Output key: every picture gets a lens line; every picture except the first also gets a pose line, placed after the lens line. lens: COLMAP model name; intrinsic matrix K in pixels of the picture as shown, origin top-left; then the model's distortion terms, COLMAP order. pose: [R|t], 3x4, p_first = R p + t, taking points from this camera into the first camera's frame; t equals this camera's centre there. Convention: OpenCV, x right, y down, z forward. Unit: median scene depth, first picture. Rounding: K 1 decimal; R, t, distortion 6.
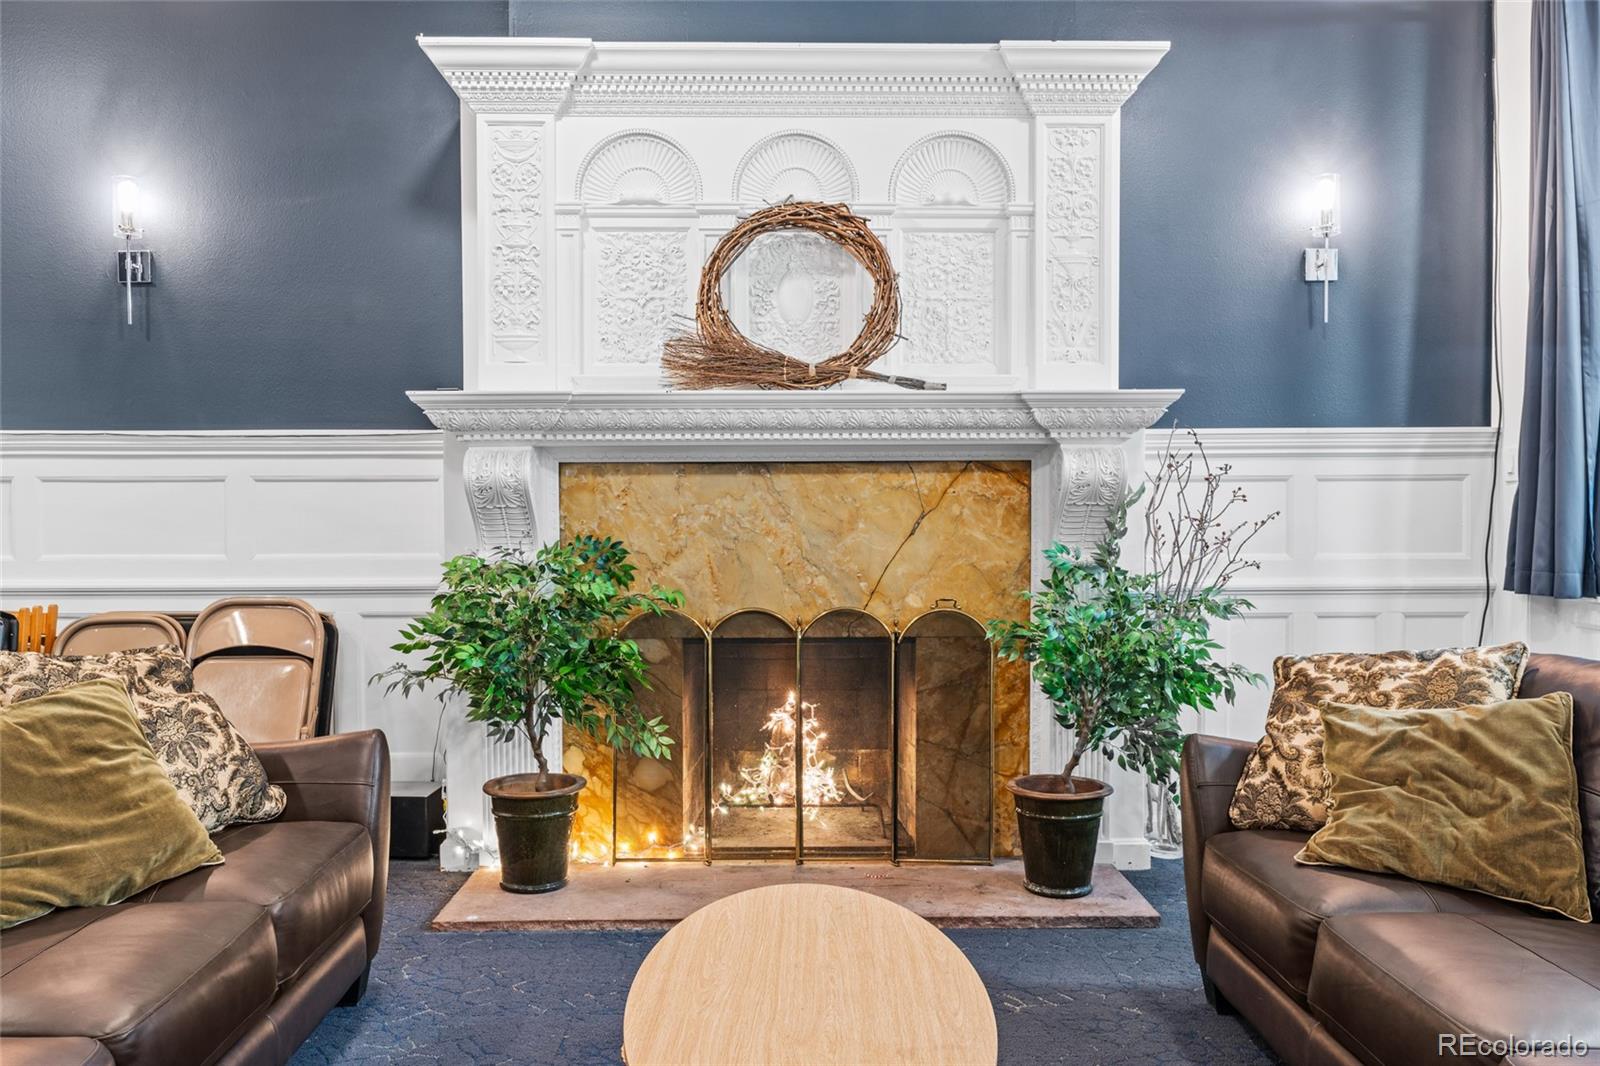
lens RADIAL K [[1222.4, 0, 798.7], [0, 1222.4, 528.2], [0, 0, 1]] dist [-0.005105, -0.003604]
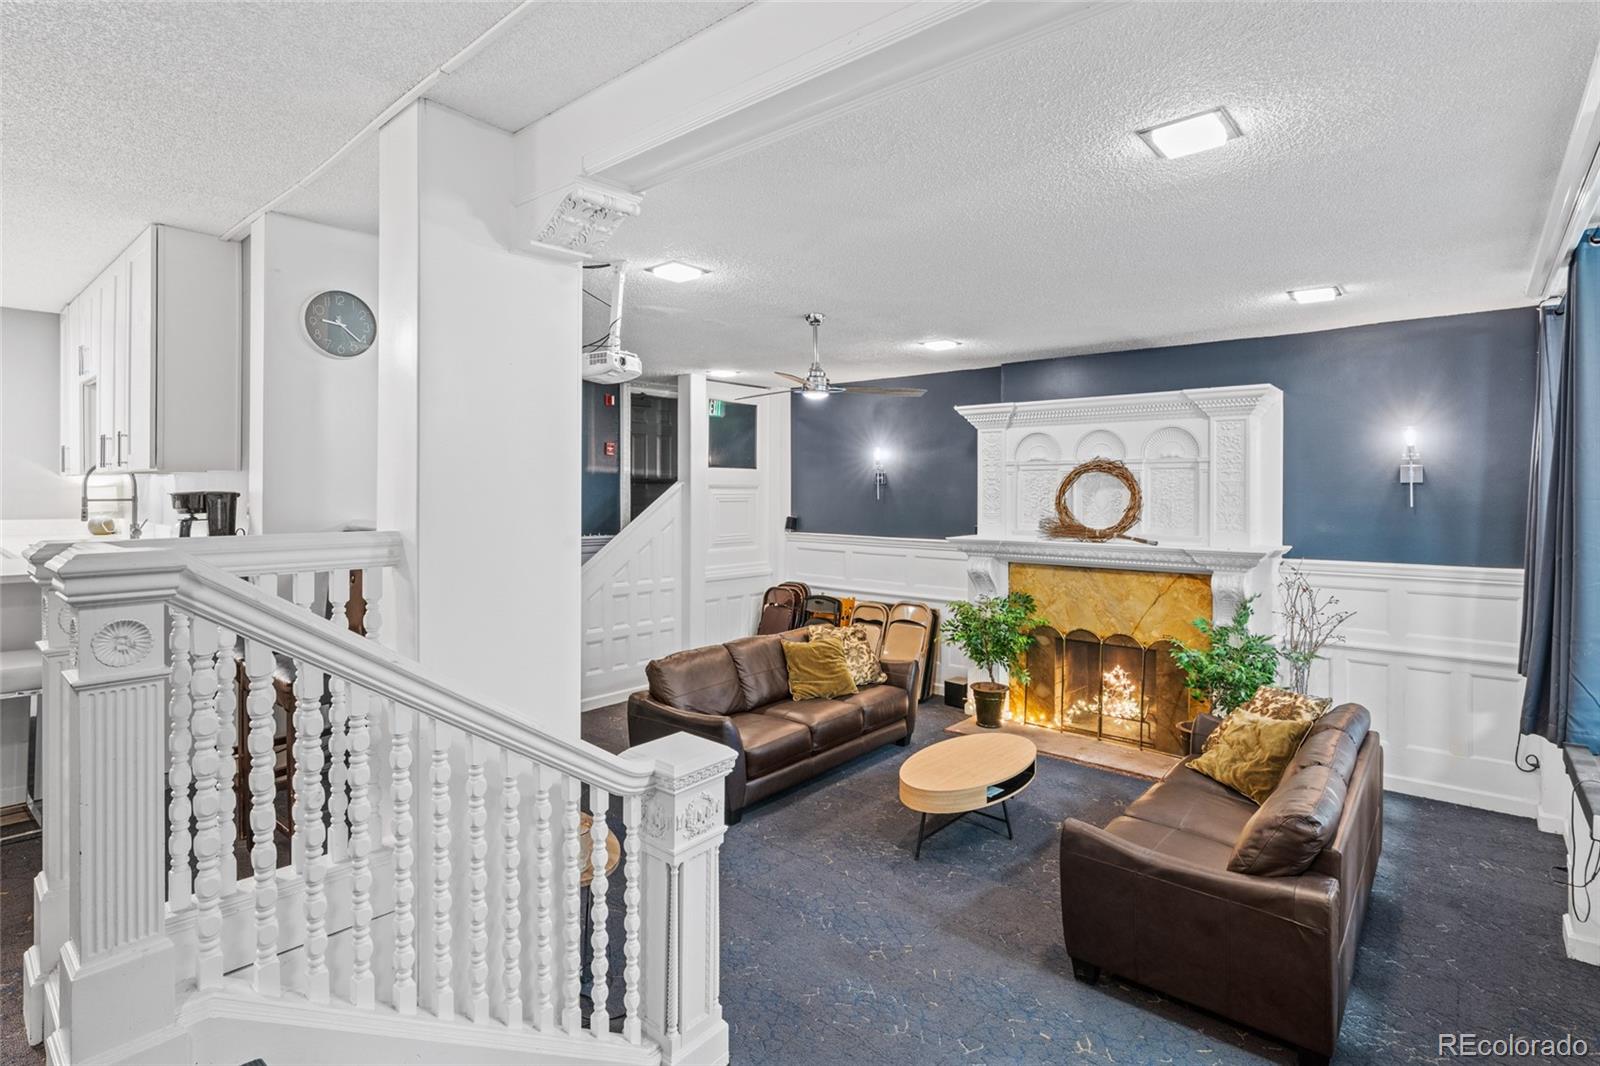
lens RADIAL K [[776.8, 0, 798.3], [0, 776.8, 496.3], [0, 0, 1]] dist [-0.005371, -0.000278]
pose [[0.742730, 0.007081, -0.669553, 0.562930], [-0.014741, 0.999875, -0.005777, -0.175573], [0.669429, 0.014161, 0.742741, -0.498410]]
